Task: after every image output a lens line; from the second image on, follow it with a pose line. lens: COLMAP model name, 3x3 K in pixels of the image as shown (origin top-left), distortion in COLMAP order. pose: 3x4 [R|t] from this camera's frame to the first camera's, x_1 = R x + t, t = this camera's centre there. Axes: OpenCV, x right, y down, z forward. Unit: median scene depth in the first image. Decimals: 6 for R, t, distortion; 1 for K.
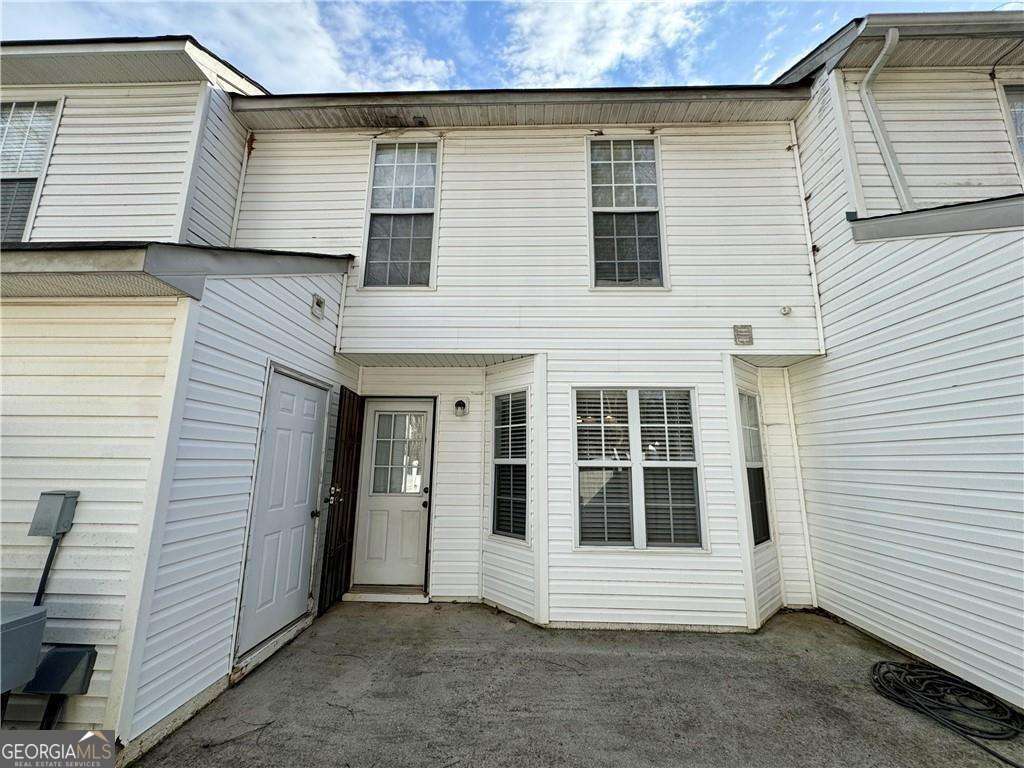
lens RADIAL K [[407.4, 0, 513.6], [0, 407.4, 382.2], [0, 0, 1]] dist [-0.000600, 0.000282]
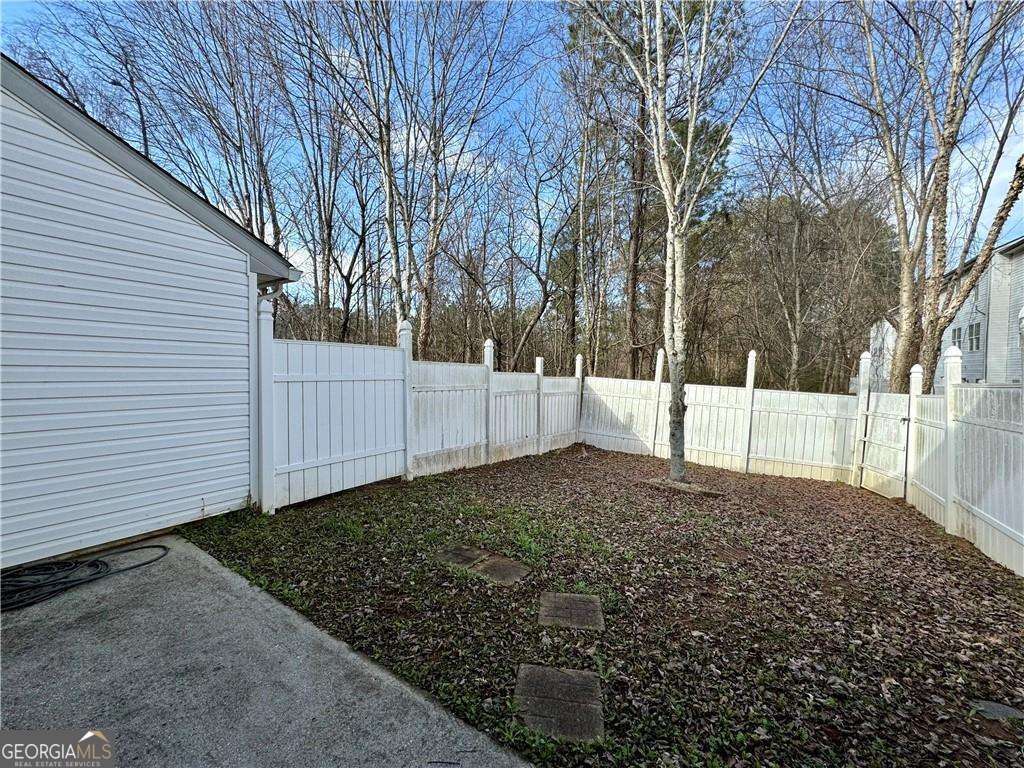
lens RADIAL K [[407.4, 0, 514.7], [0, 407.4, 383.5], [0, 0, 1]] dist [-0.000600, 0.000282]
pose [[-0.851256, -0.037789, 0.523388, -0.319323], [-0.119828, 0.985049, -0.123771, 0.166701], [-0.510886, -0.168078, -0.843057, 0.845498]]
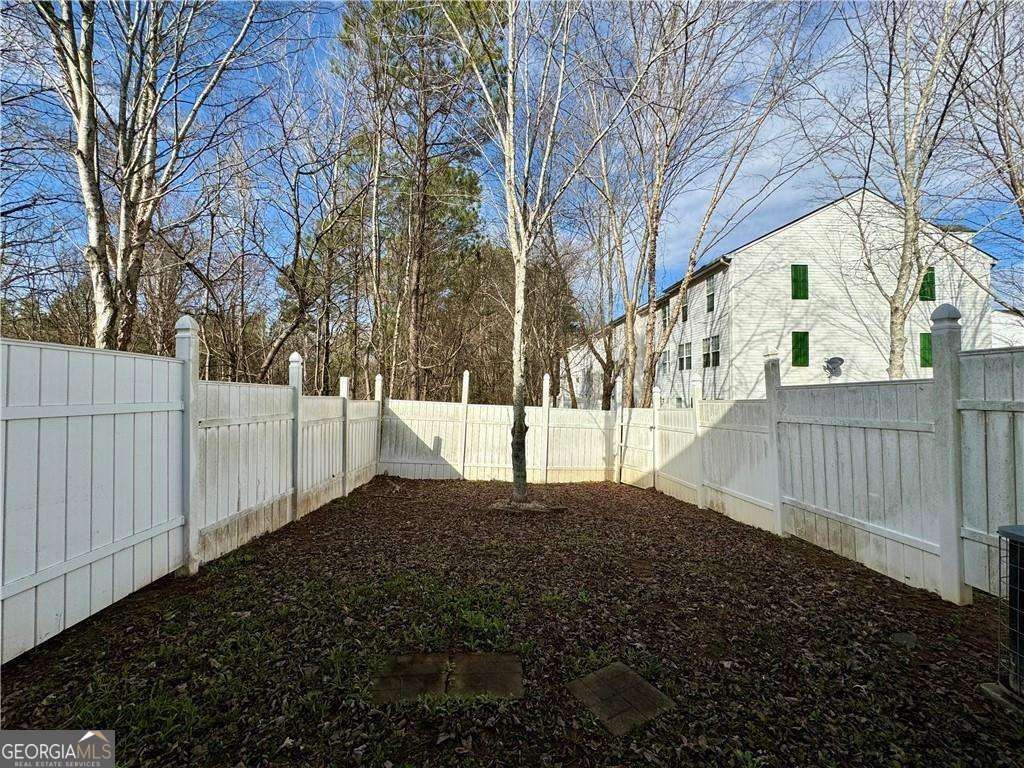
lens RADIAL K [[407.4, 0, 508.9], [0, 407.4, 383.6], [0, 0, 1]] dist [-0.000600, 0.000282]
pose [[-0.997169, -0.015206, -0.073633, 0.098641], [0.000858, 0.976969, -0.213378, 0.156100], [0.075182, -0.212838, -0.974191, 0.770535]]
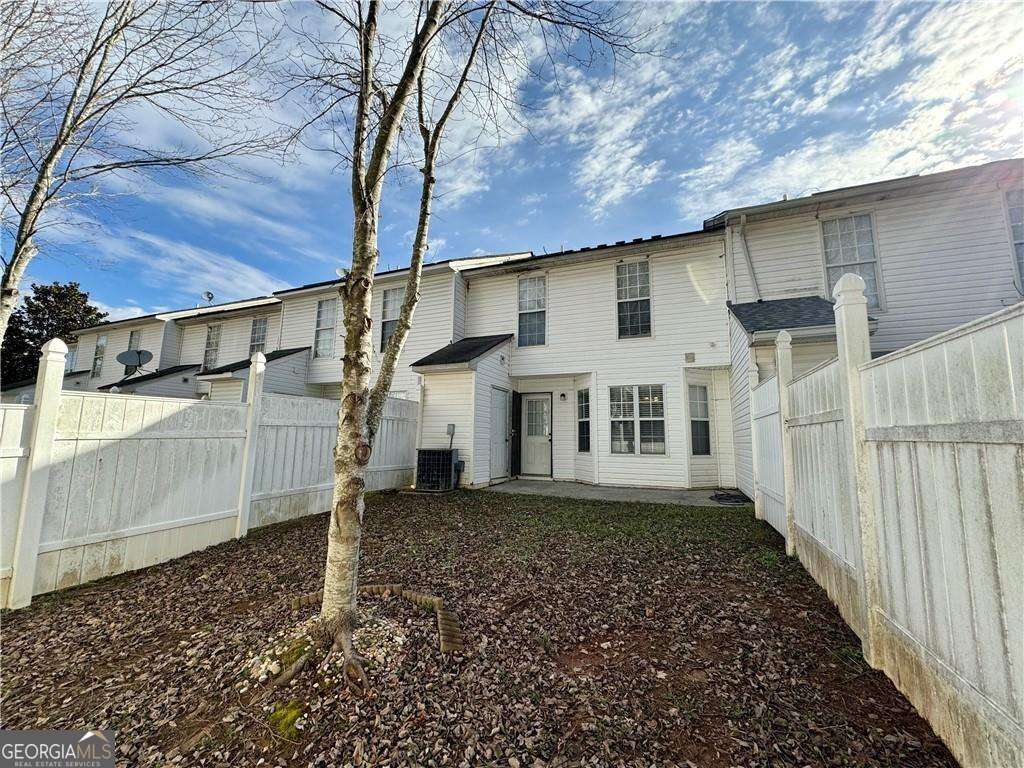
lens RADIAL K [[407.4, 0, 515.4], [0, 407.4, 382.4], [0, 0, 1]] dist [-0.000600, 0.000282]
pose [[0.937799, -0.049098, -0.343690, 0.431570], [0.063954, 0.997439, 0.032016, -0.113045], [0.341238, -0.052004, 0.938537, -1.273097]]
